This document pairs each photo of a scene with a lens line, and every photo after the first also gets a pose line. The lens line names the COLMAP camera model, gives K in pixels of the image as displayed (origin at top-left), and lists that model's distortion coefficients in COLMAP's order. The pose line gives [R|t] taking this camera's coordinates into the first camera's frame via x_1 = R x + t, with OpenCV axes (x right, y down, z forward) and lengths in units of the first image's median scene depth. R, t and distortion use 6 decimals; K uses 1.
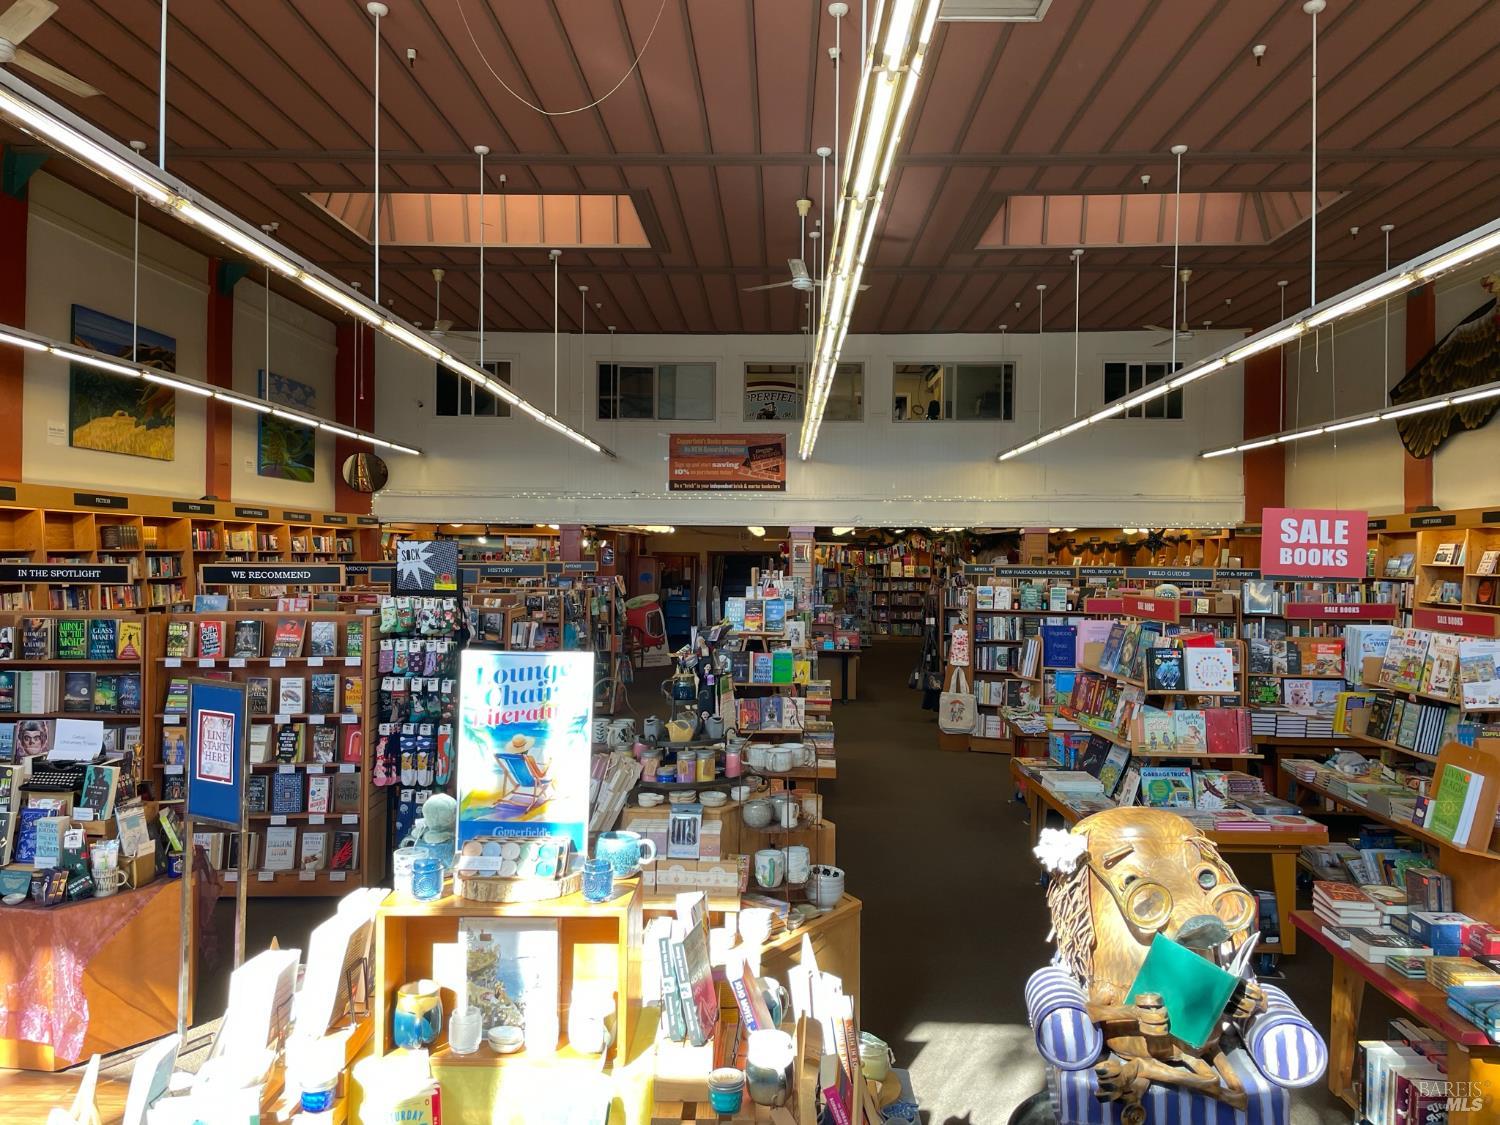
lens RADIAL K [[1143.3, 0, 750.1], [0, 1143.3, 544.8], [0, 0, 1]] dist [0.085190, -0.115691]
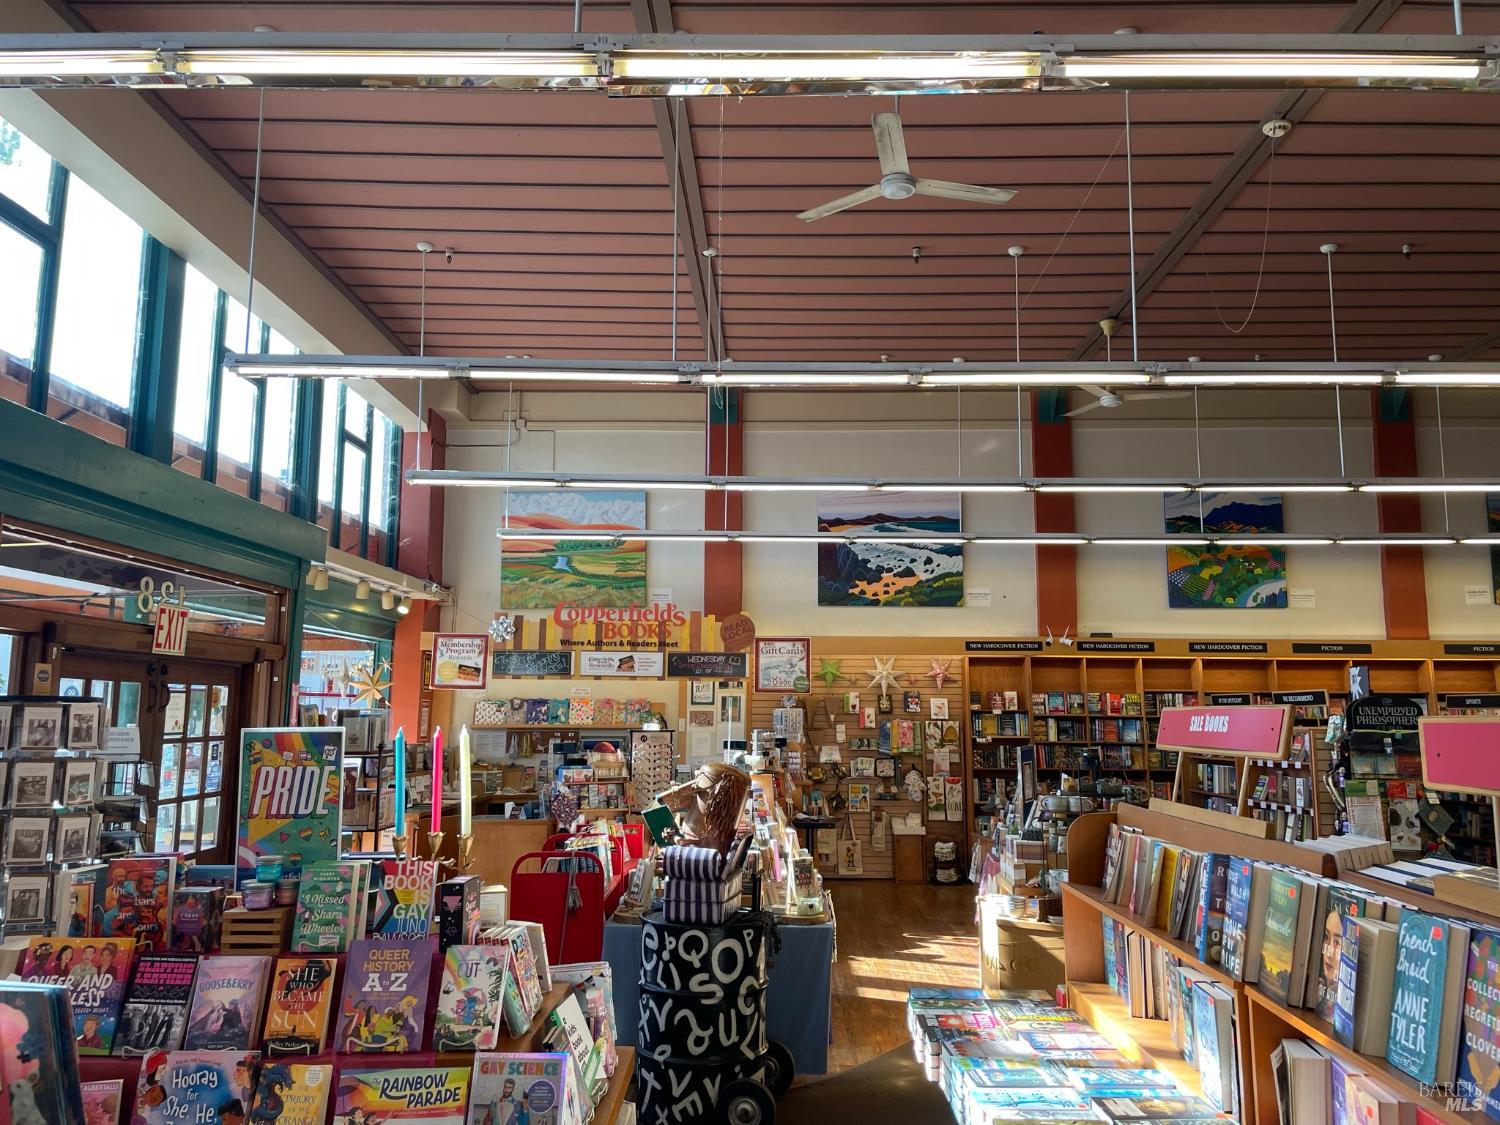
lens RADIAL K [[1143.3, 0, 750.1], [0, 1143.3, 544.8], [0, 0, 1]] dist [0.085190, -0.115691]
pose [[0.005527, -0.157096, -0.987568, 0.576568], [0.004615, 0.987576, -0.157072, 0.036453], [0.999974, -0.003690, 0.006184, 0.241168]]
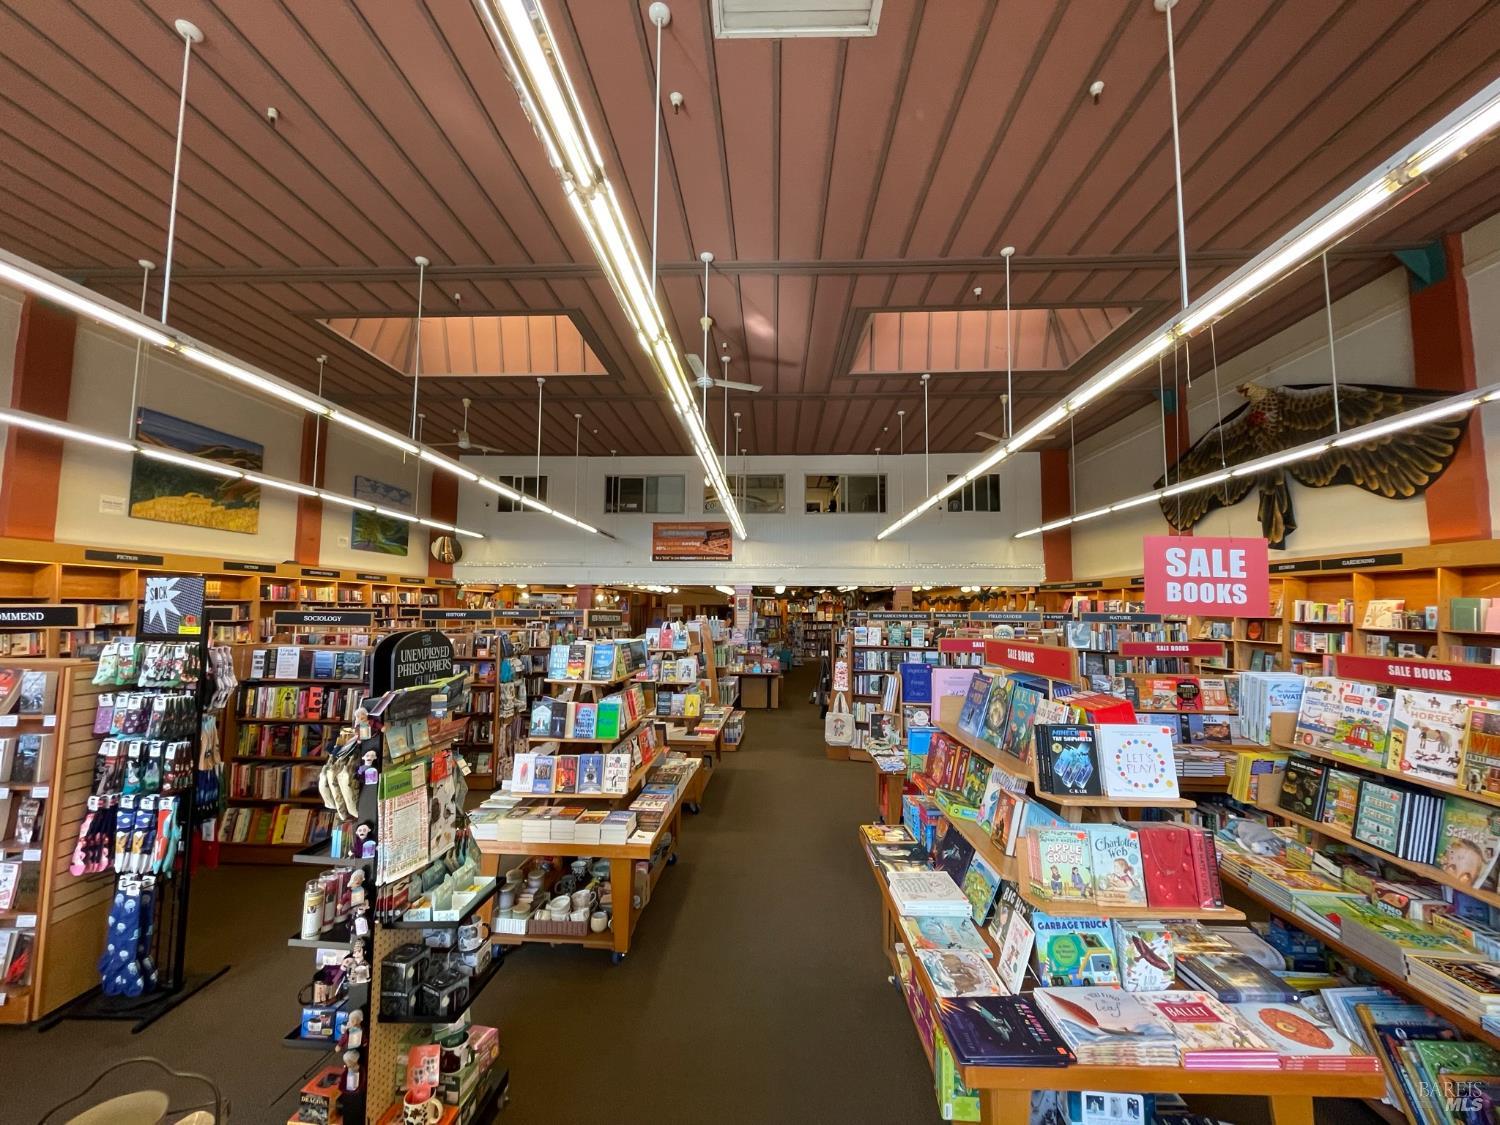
lens RADIAL K [[609.3, 0, 752.2], [0, 609.3, 556.9], [0, 0, 1]] dist [-0.007080, 0.000762]
pose [[0.999942, -0.002927, -0.010352, 0.101222], [0.002121, 0.997023, -0.077069, 0.011328], [0.010546, 0.077043, 0.996972, 0.351734]]
